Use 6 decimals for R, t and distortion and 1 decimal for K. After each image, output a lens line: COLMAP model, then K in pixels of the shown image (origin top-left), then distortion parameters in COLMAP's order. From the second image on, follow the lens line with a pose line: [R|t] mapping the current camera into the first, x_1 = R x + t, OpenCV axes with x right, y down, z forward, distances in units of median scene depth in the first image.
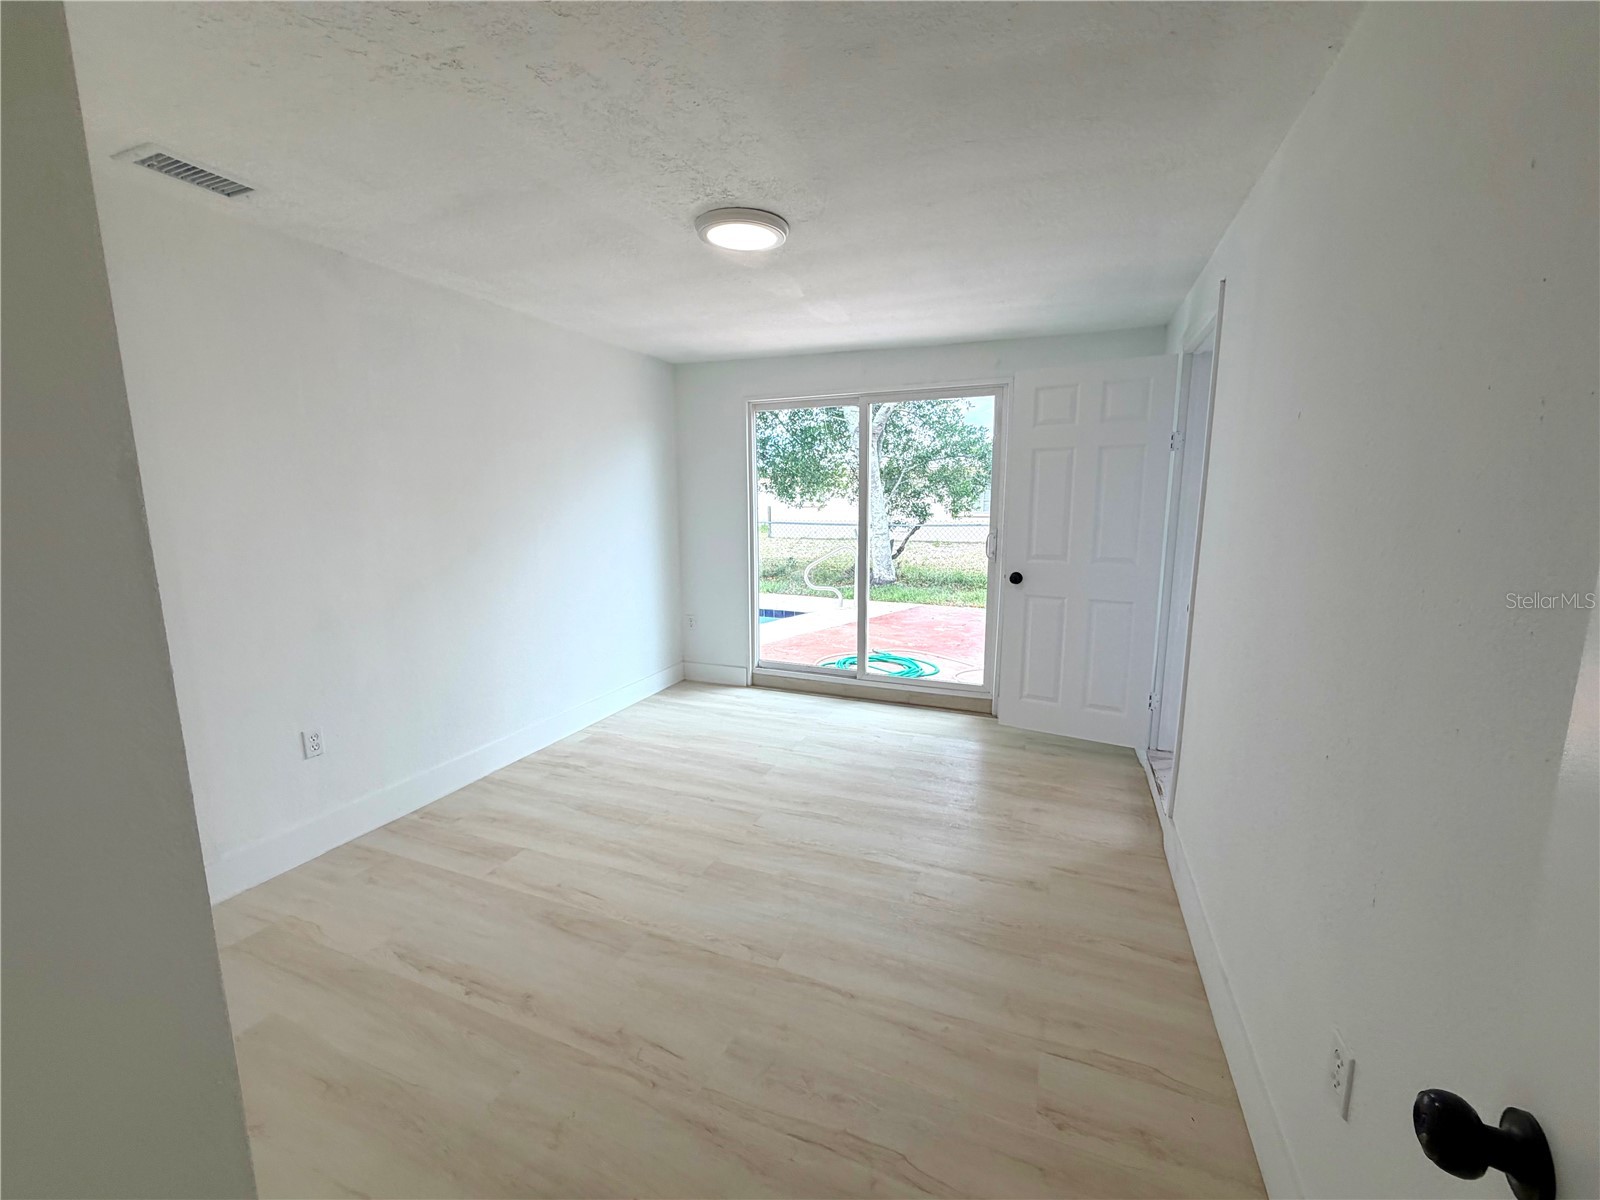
lens RADIAL K [[637.4, 0, 797.2], [0, 637.4, 600.0], [0, 0, 1]] dist [-0.001253, 0.000367]
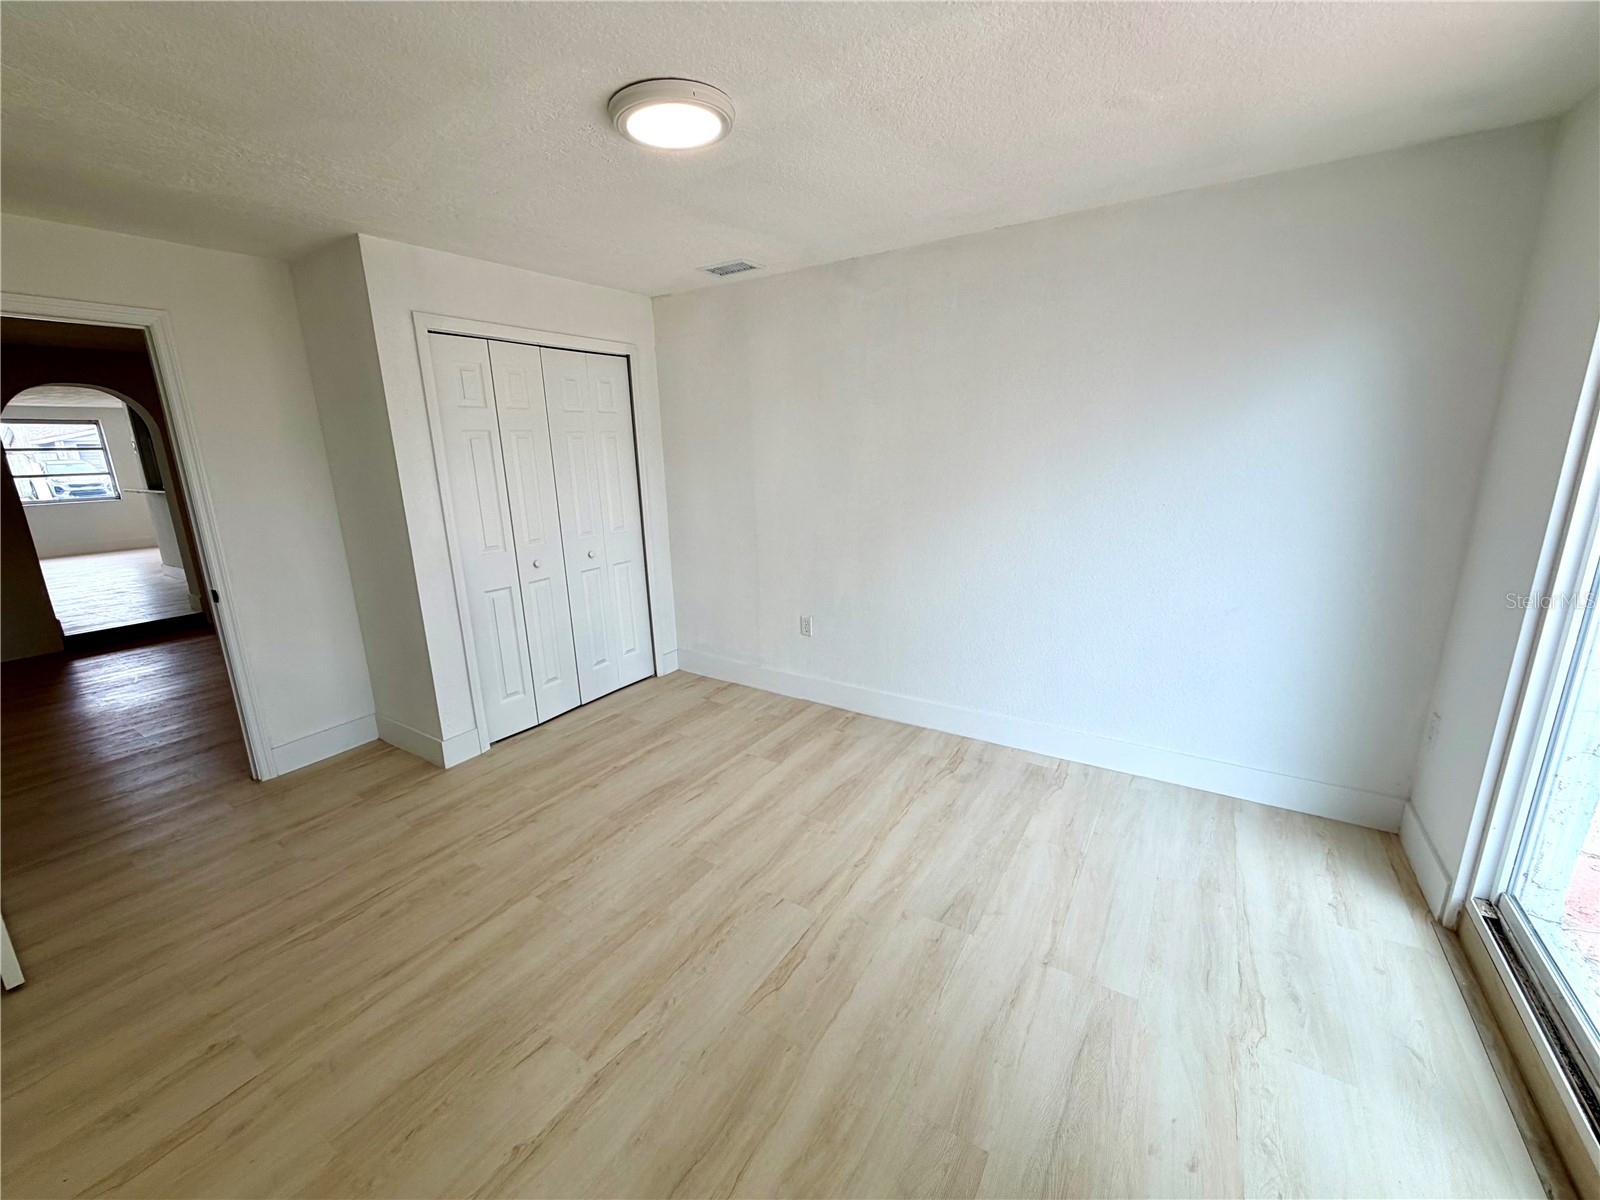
lens RADIAL K [[637.4, 0, 805.3], [0, 637.4, 605.6], [0, 0, 1]] dist [-0.001253, 0.000367]
pose [[-0.177137, 0.248156, -0.952387, 0.538601], [-0.132497, 0.952867, 0.272925, -0.191395], [0.975227, 0.174534, -0.135908, 0.989699]]
